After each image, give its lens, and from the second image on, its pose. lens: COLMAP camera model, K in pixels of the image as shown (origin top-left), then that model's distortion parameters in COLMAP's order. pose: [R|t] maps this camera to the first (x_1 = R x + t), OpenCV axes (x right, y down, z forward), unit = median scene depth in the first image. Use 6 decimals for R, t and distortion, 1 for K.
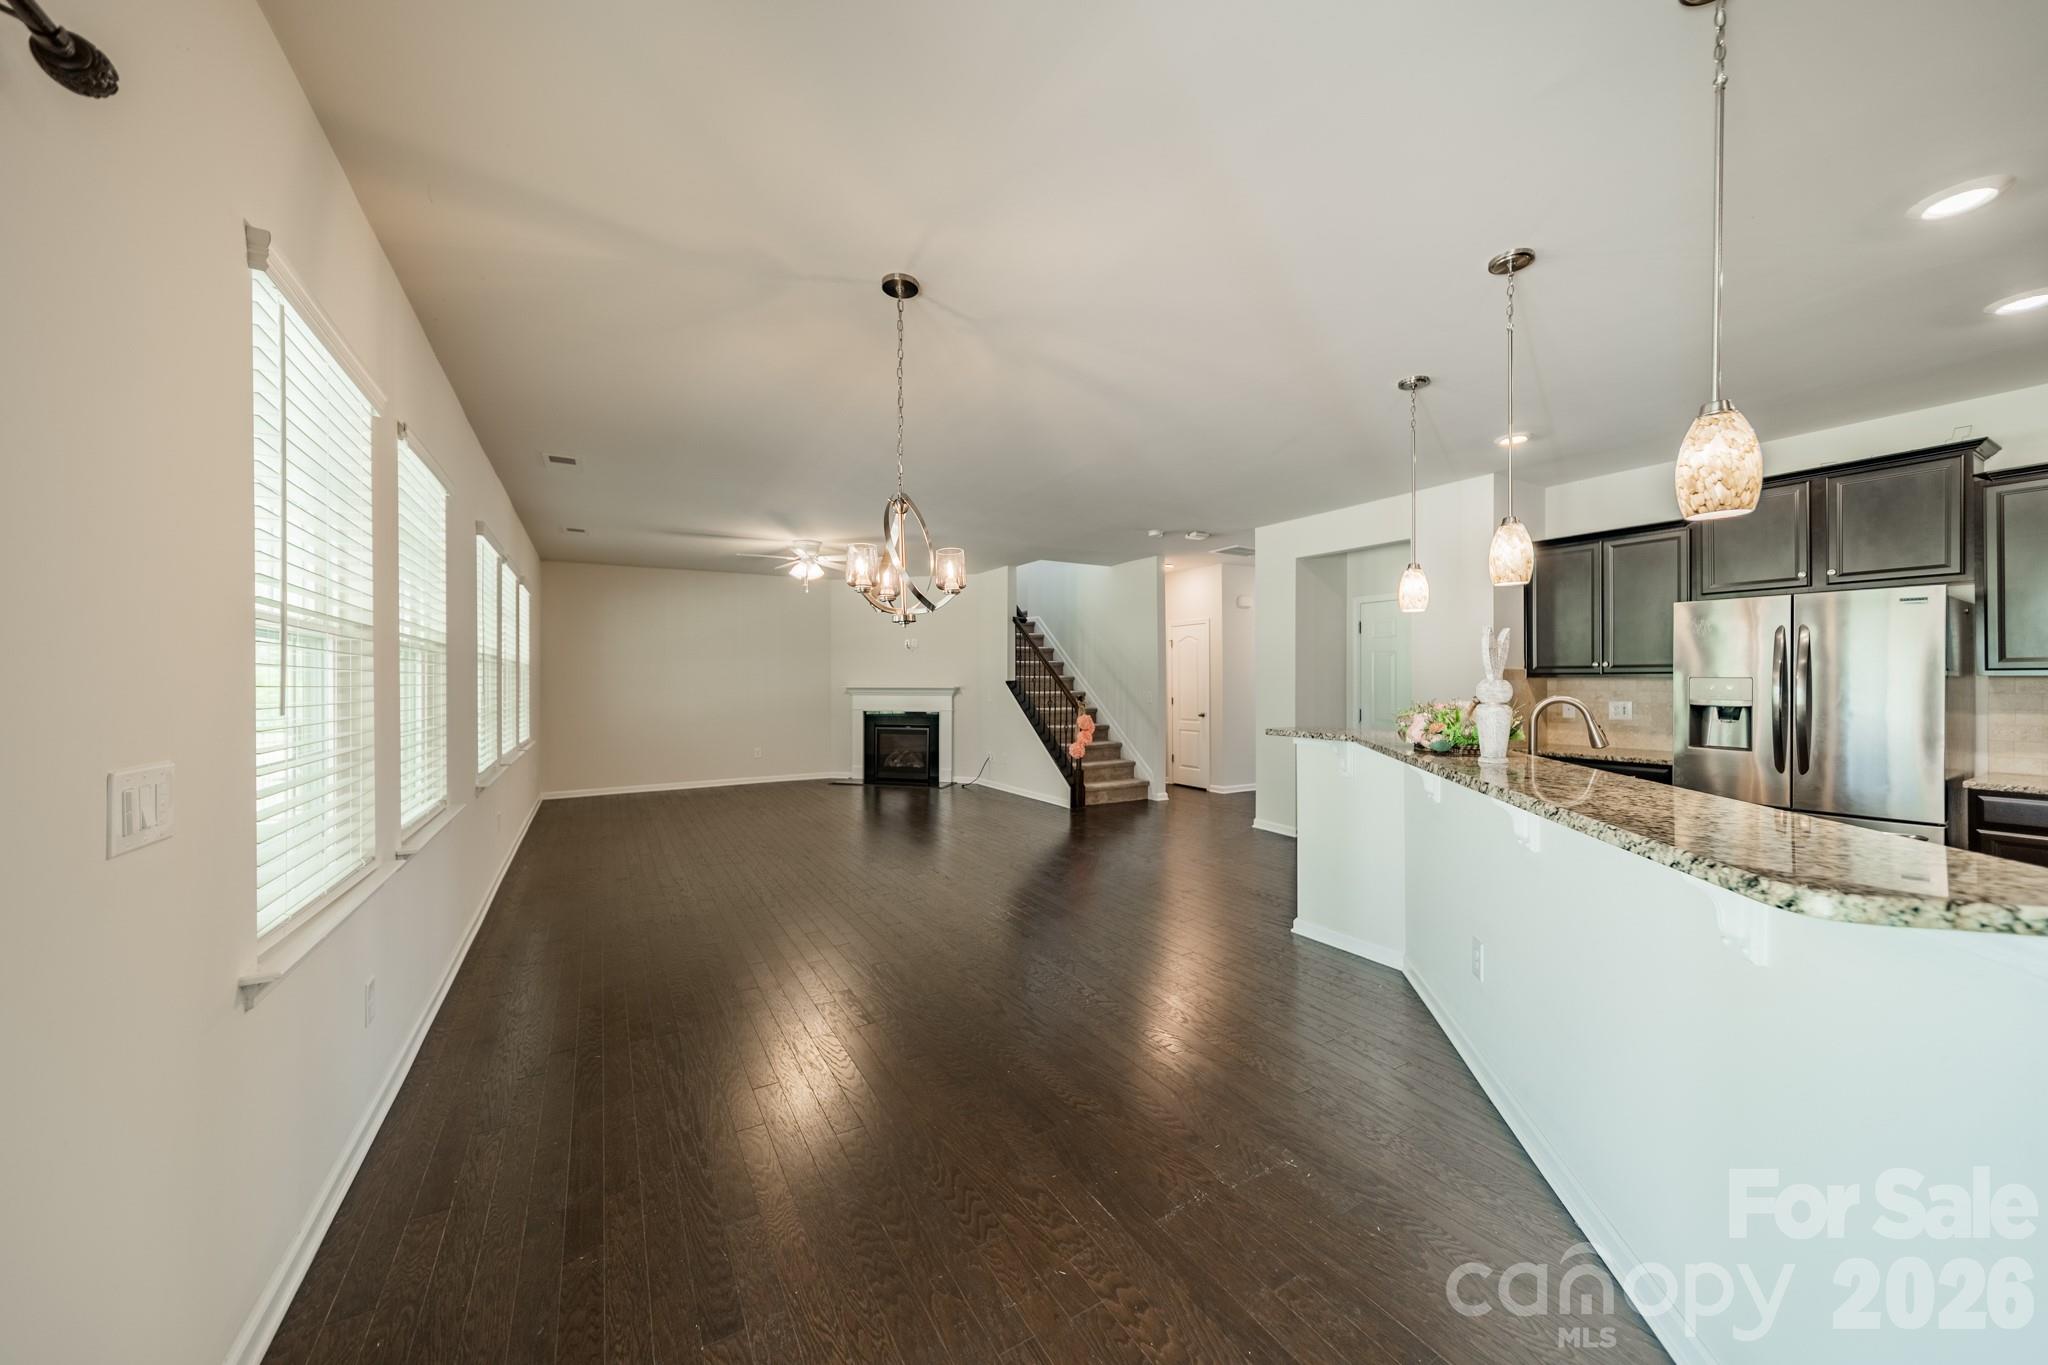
lens RADIAL K [[718.6, 0, 1021.1], [0, 718.6, 681.8], [0, 0, 1]] dist [0.008113, 0.000253]
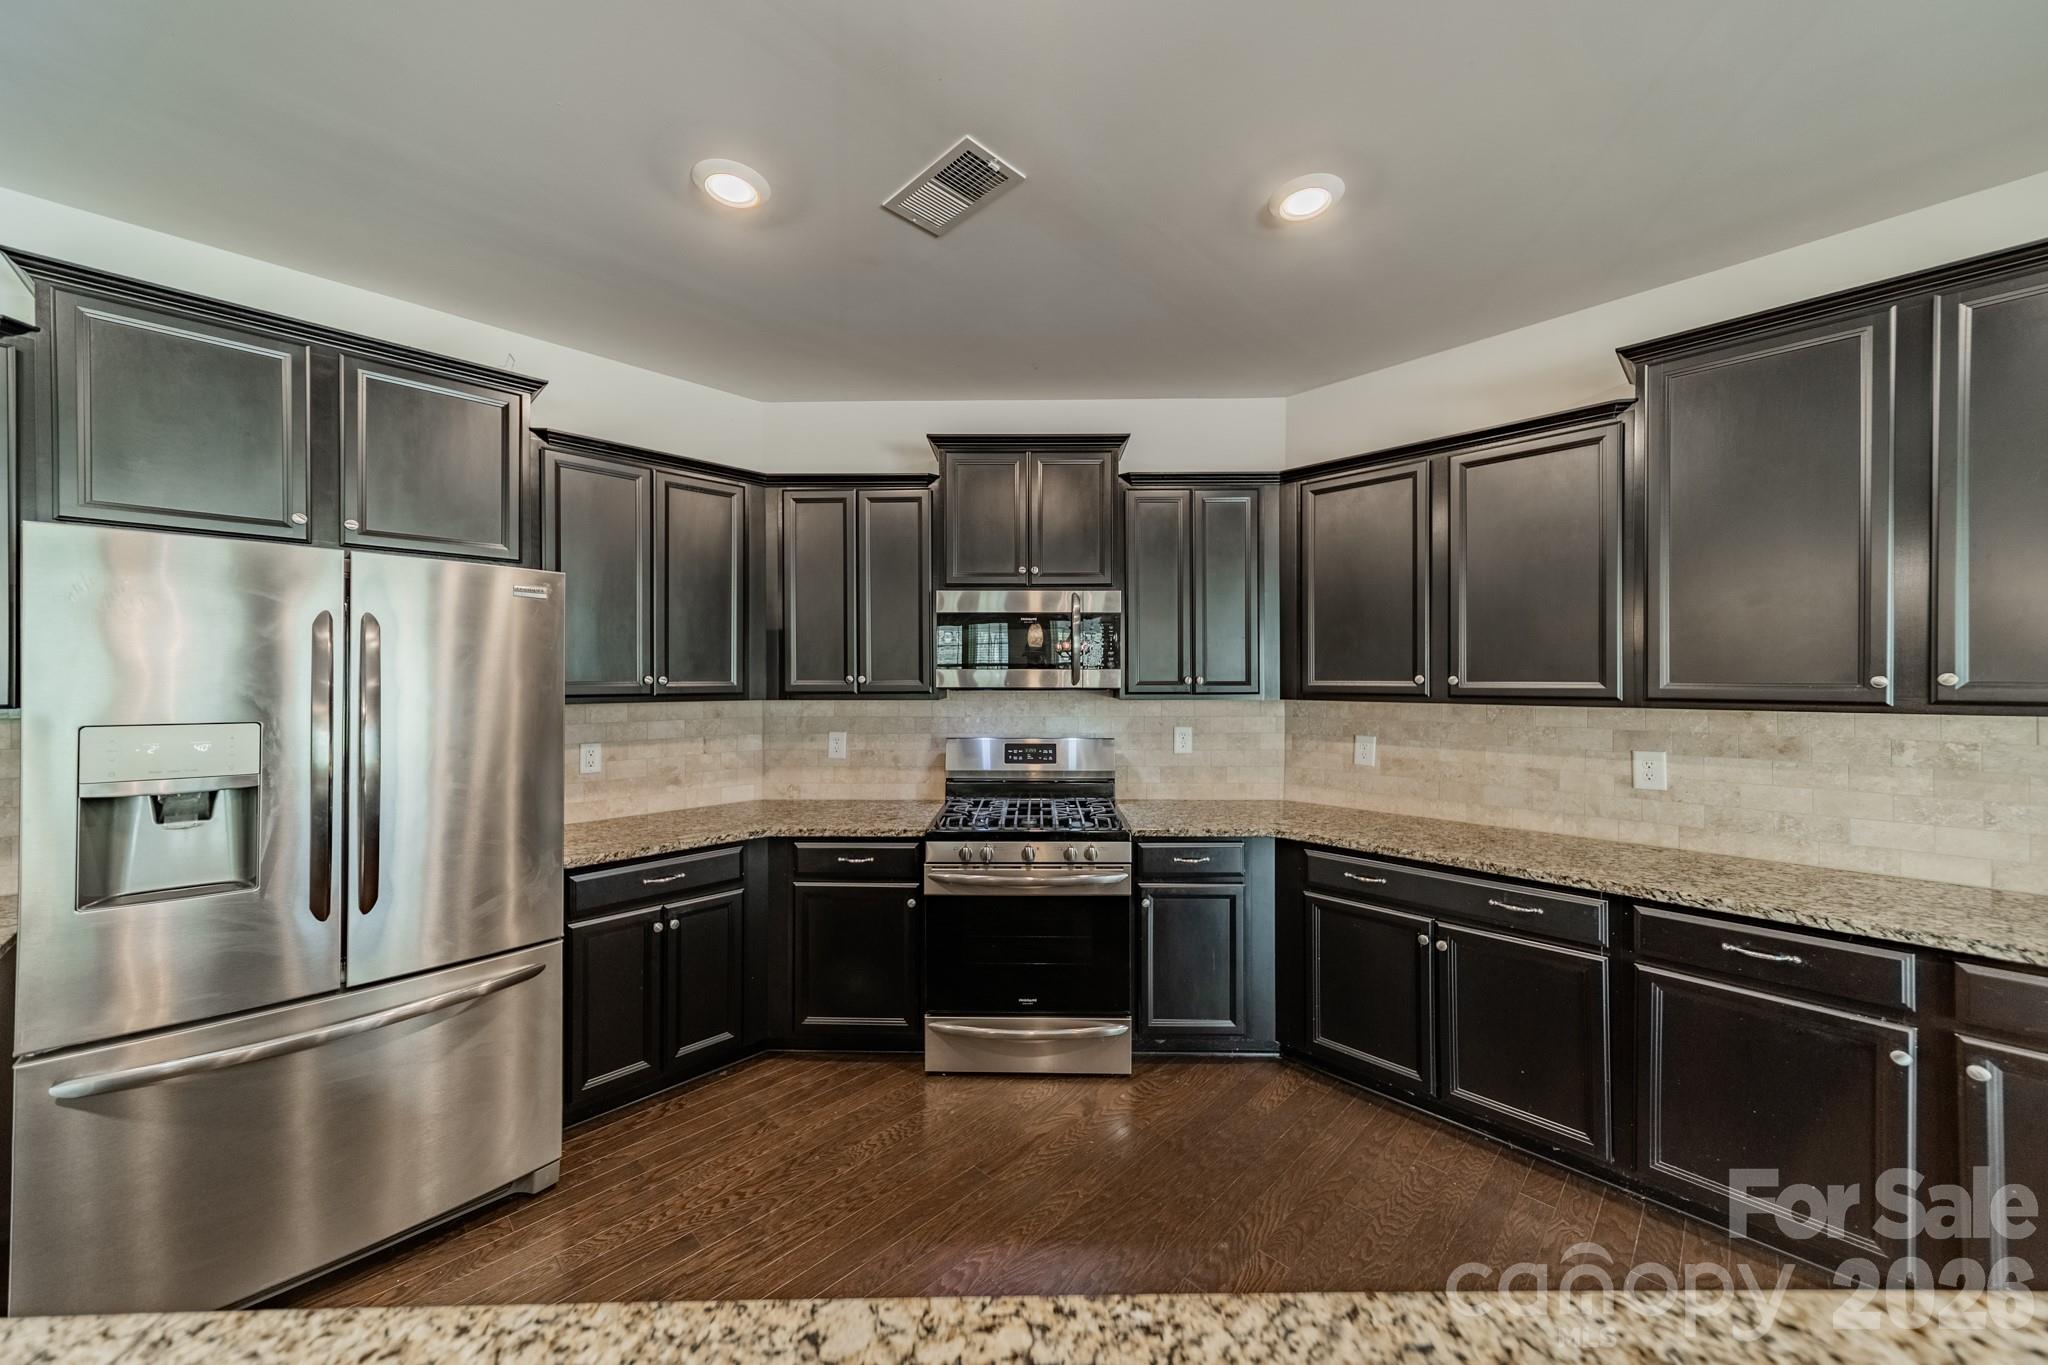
lens RADIAL K [[718.6, 0, 1030.0], [0, 718.6, 680.0], [0, 0, 1]] dist [0.008113, 0.000253]
pose [[-0.246409, 0.006850, 0.969142, 0.444140], [0.009167, 0.999947, -0.004737, -0.023080], [-0.969123, 0.007717, -0.246459, 0.626101]]
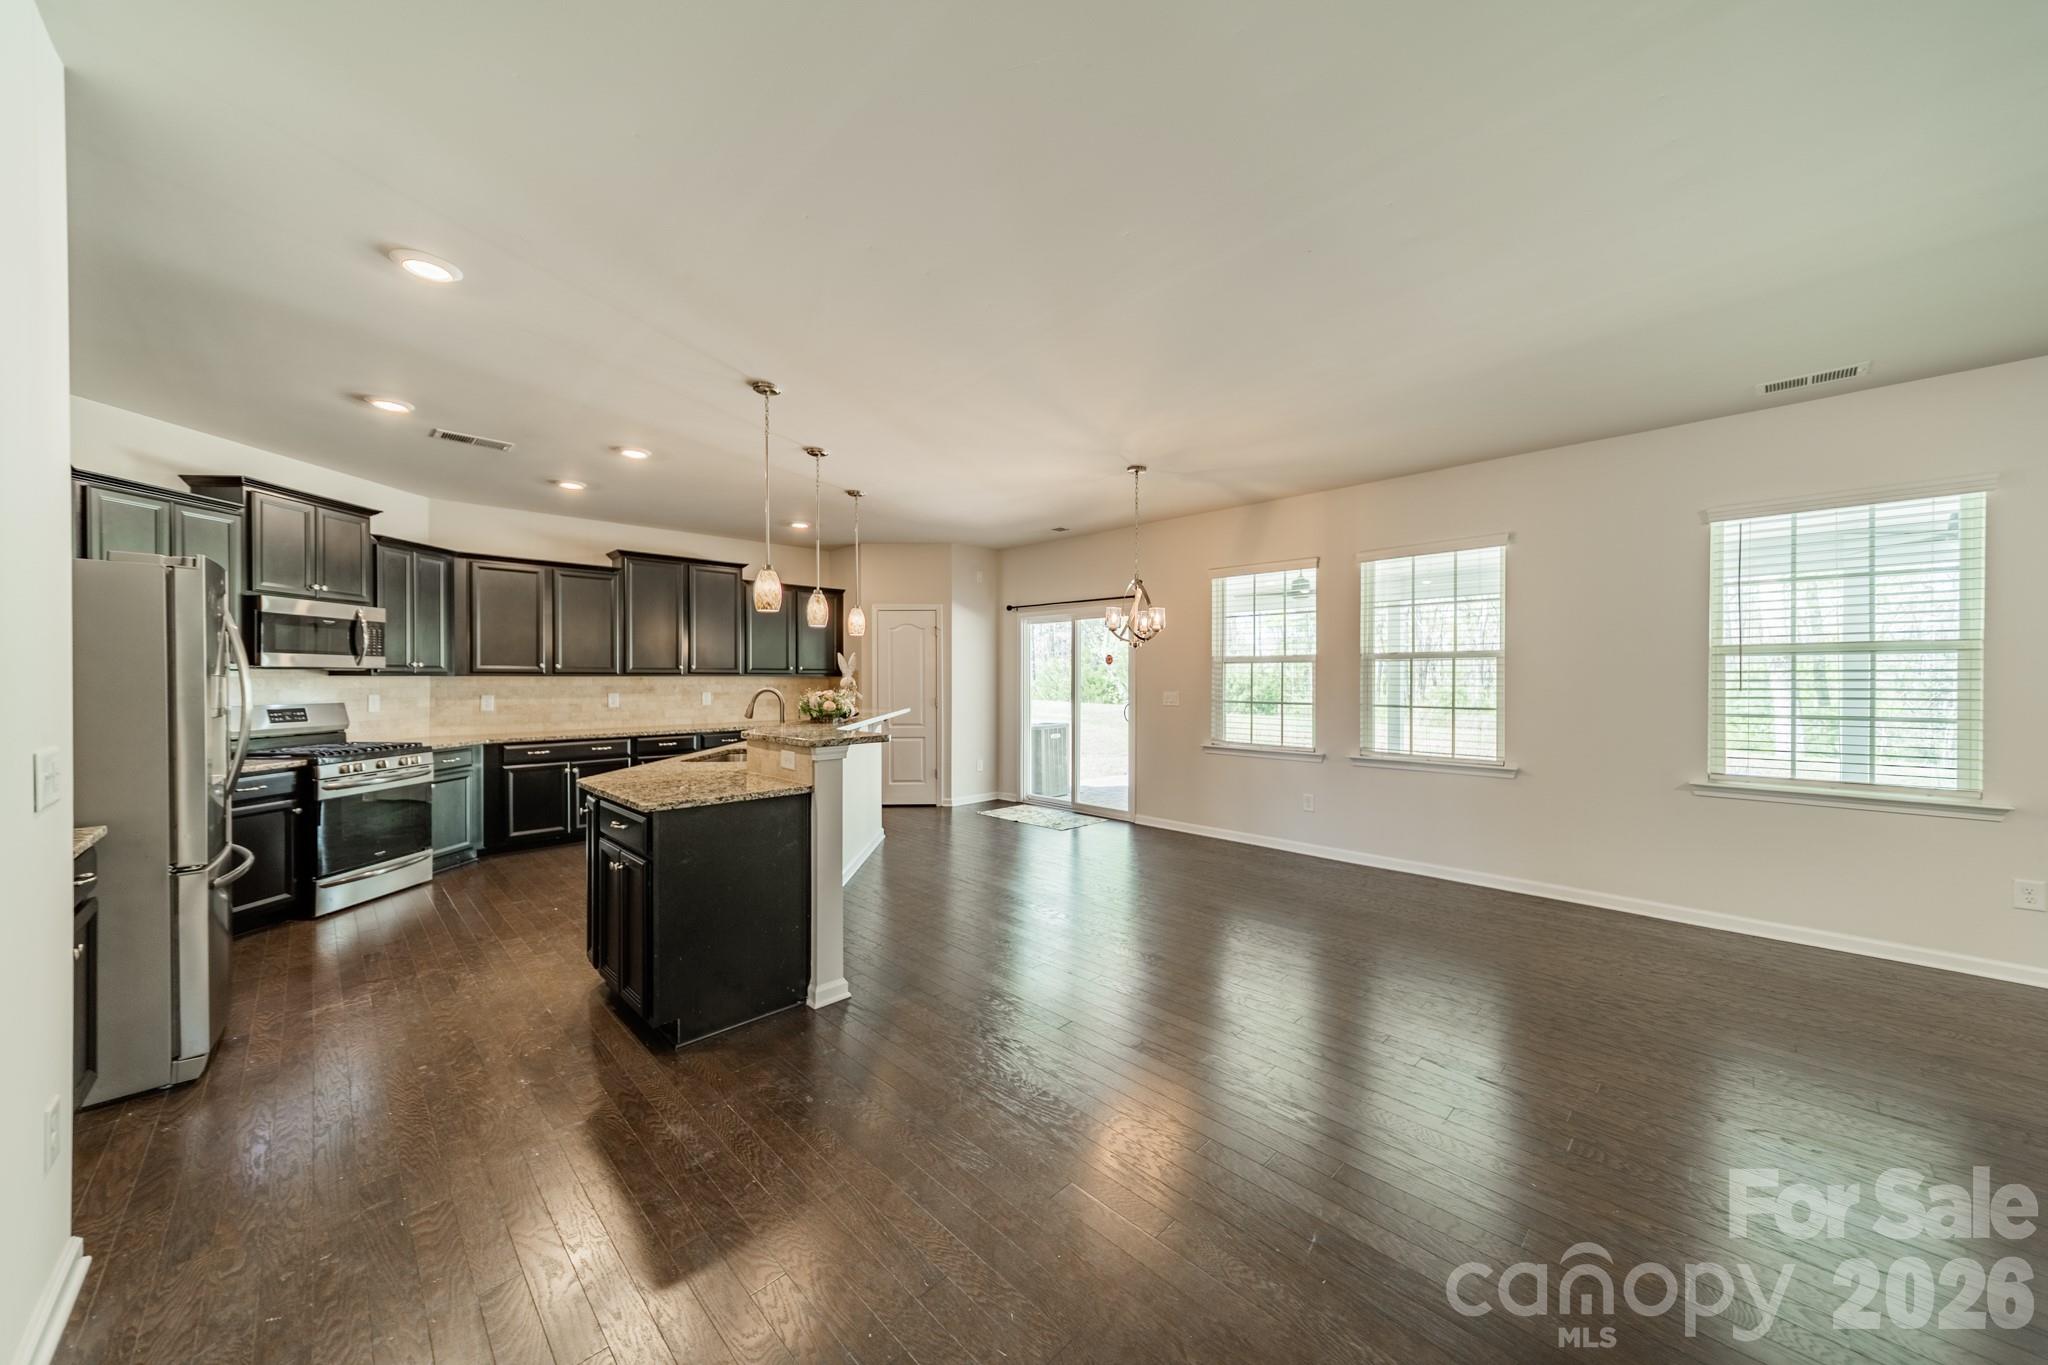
lens RADIAL K [[718.6, 0, 1029.0], [0, 718.6, 680.0], [0, 0, 1]] dist [0.008113, 0.000253]
pose [[-0.970310, 0.011089, -0.241611, 0.381207], [0.008658, 0.999901, 0.011122, -0.001228], [0.241711, 0.008700, -0.970309, 1.833466]]
